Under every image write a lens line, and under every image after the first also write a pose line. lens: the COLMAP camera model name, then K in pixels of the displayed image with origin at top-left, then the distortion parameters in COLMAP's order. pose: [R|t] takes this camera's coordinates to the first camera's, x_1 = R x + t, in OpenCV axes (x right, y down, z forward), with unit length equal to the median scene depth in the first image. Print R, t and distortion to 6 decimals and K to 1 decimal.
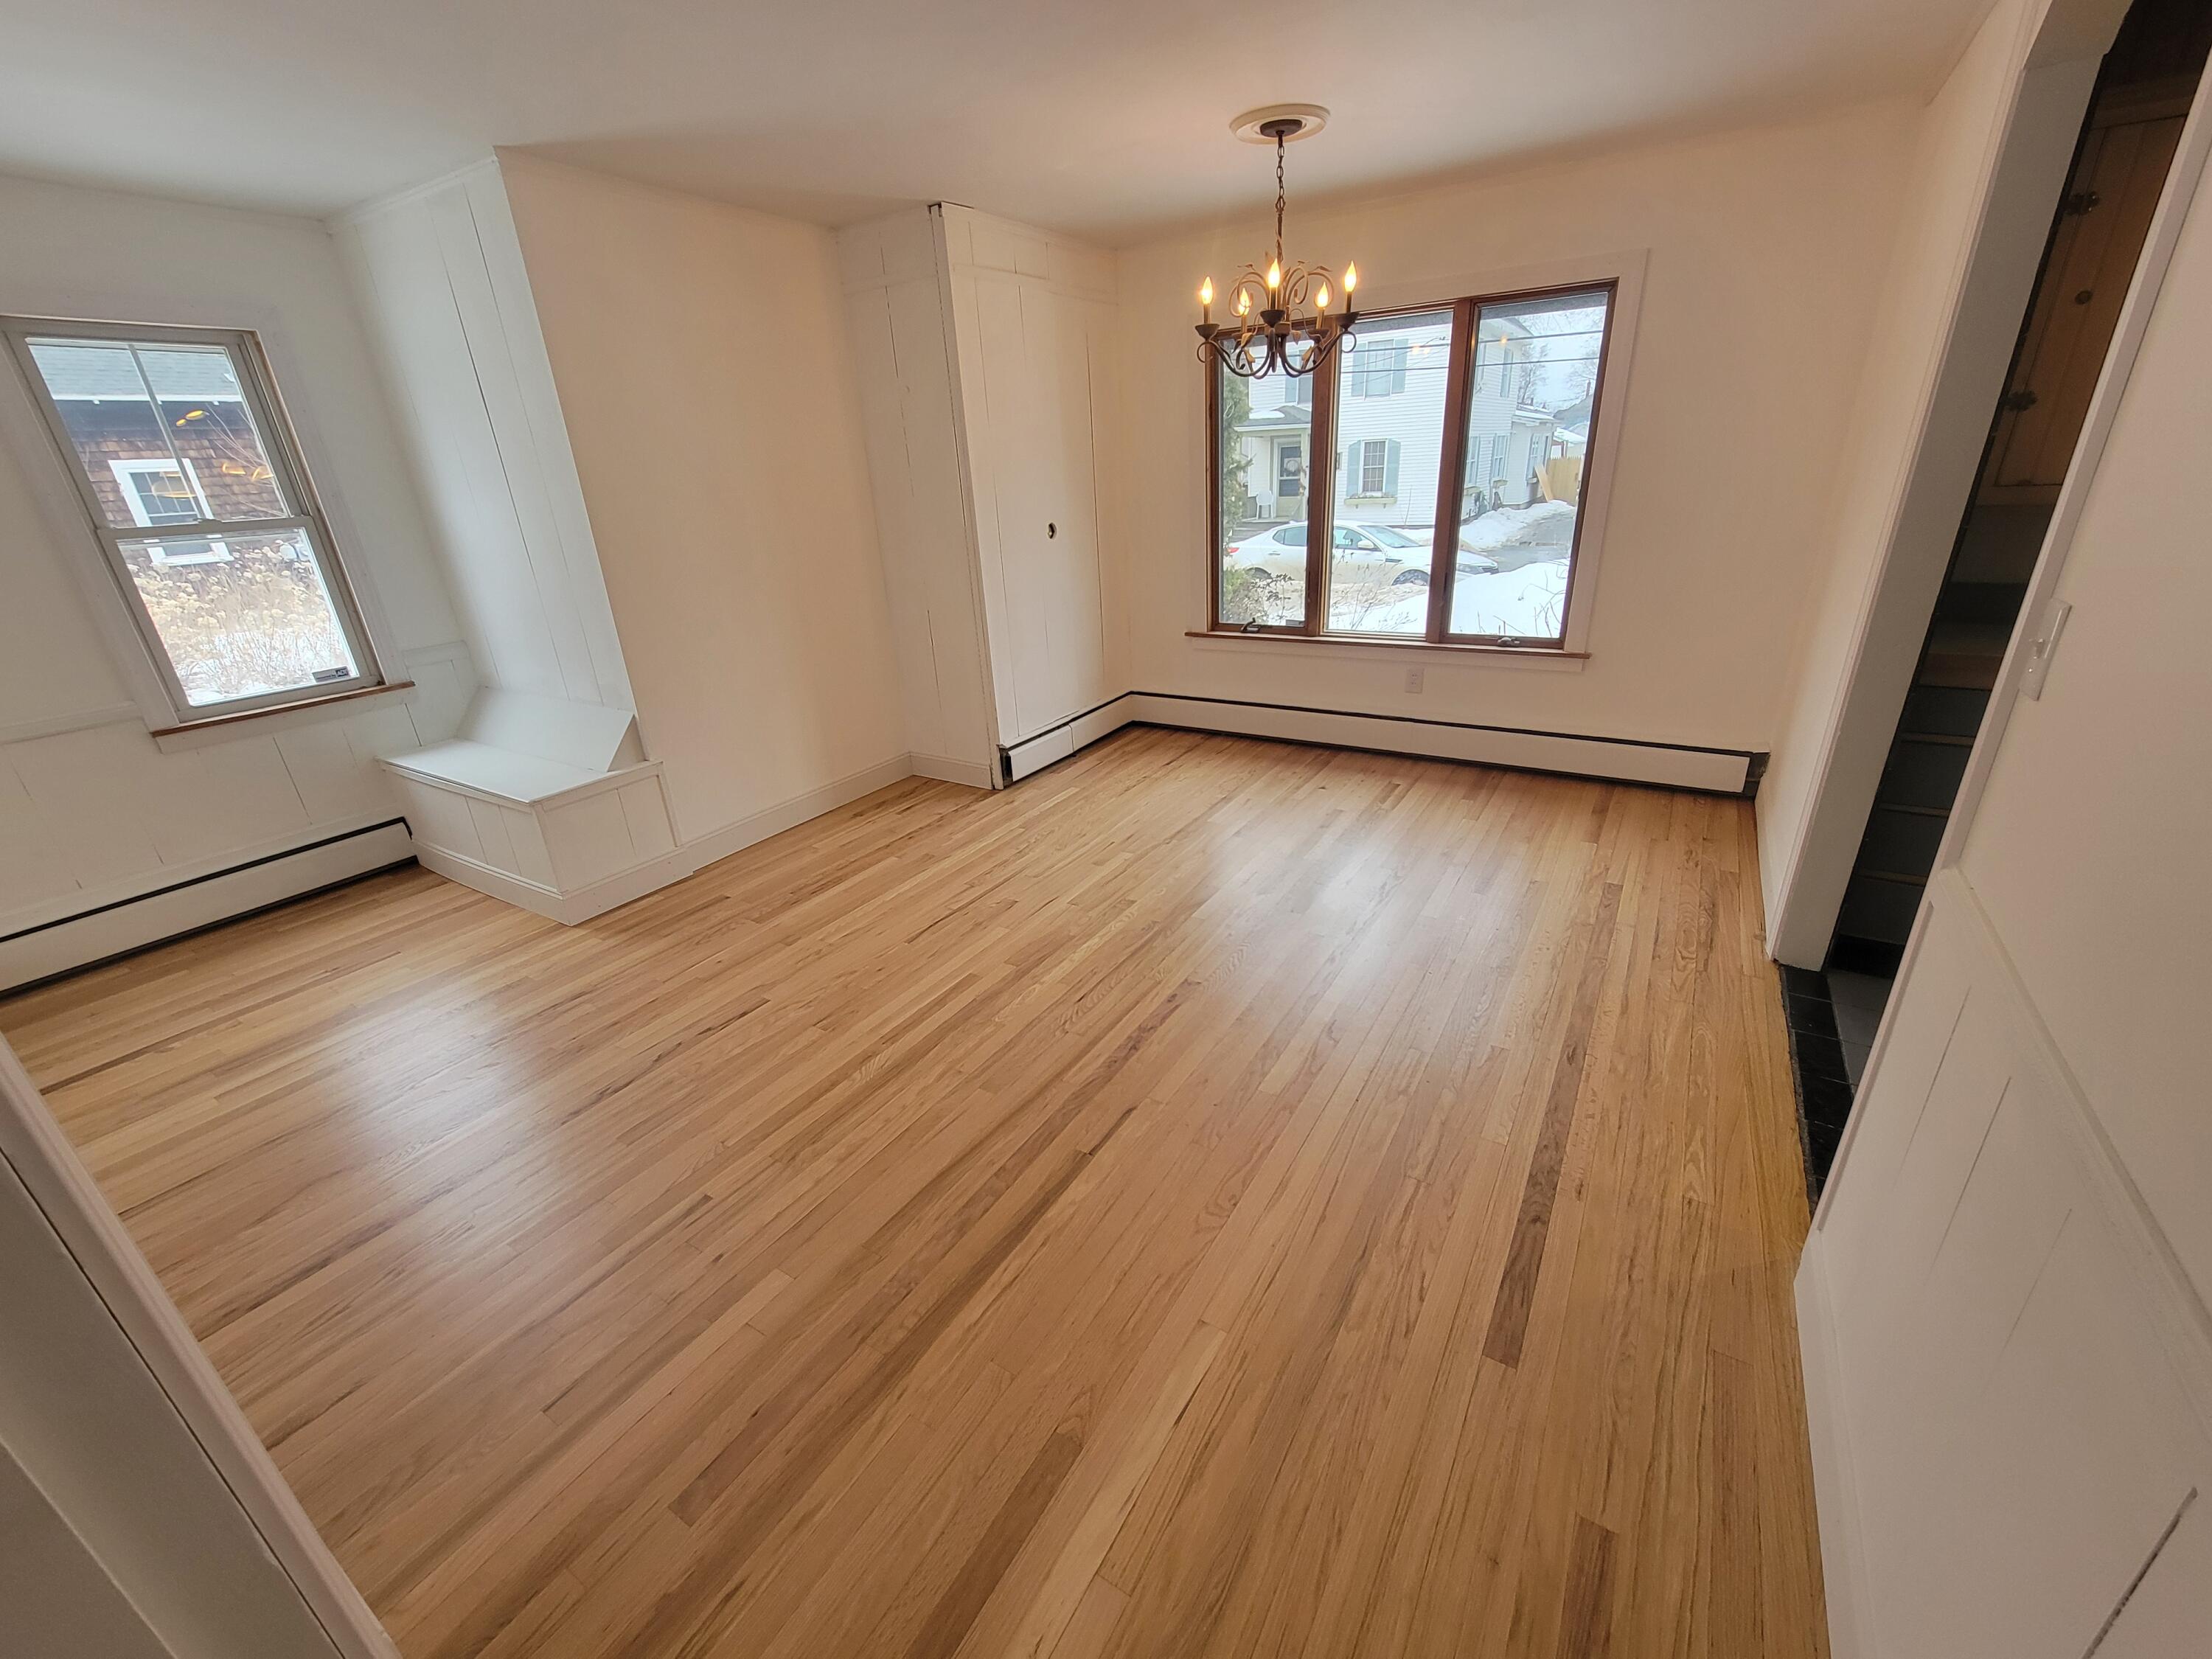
lens RADIAL K [[898.2, 0, 1100.2], [0, 898.2, 842.9], [0, 0, 1]] dist [-0.002881, 0.000074]
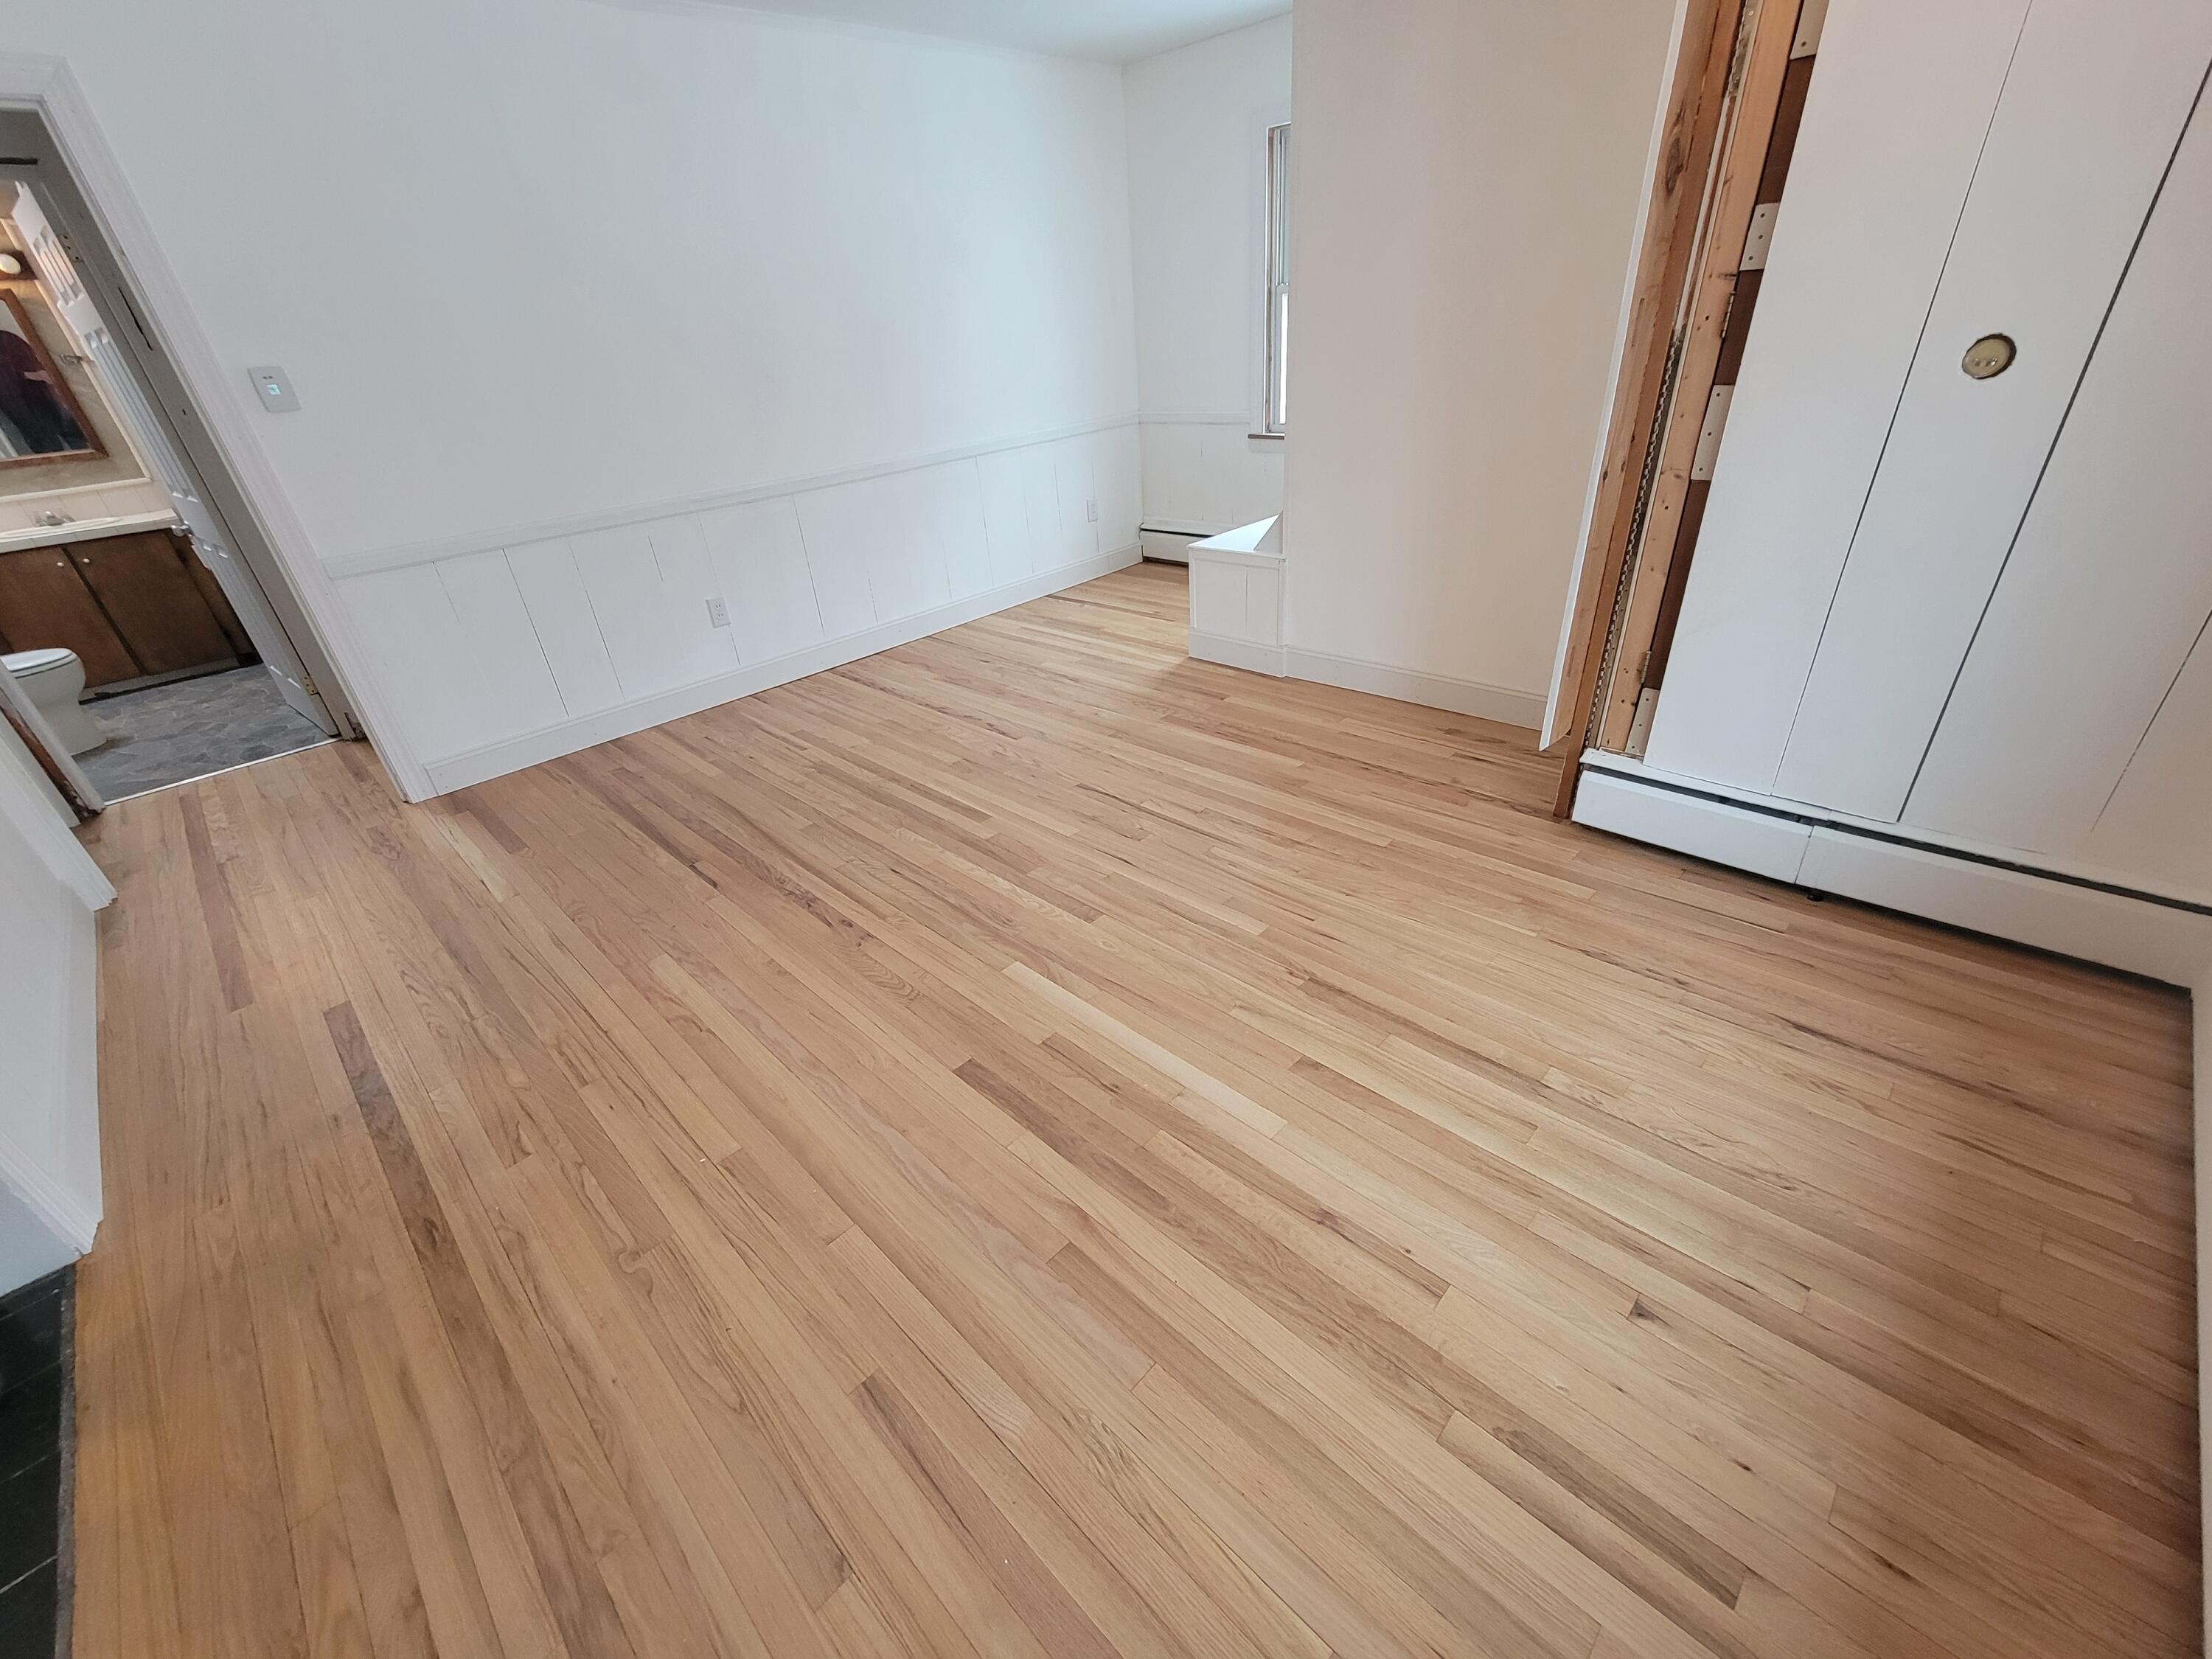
lens RADIAL K [[898.2, 0, 1100.2], [0, 898.2, 842.9], [0, 0, 1]] dist [-0.002881, 0.000074]
pose [[-0.206426, 0.548764, -0.810091, 0.700020], [-0.302614, 0.751526, 0.586203, -0.485828], [0.930491, 0.366152, 0.010929, 1.168391]]
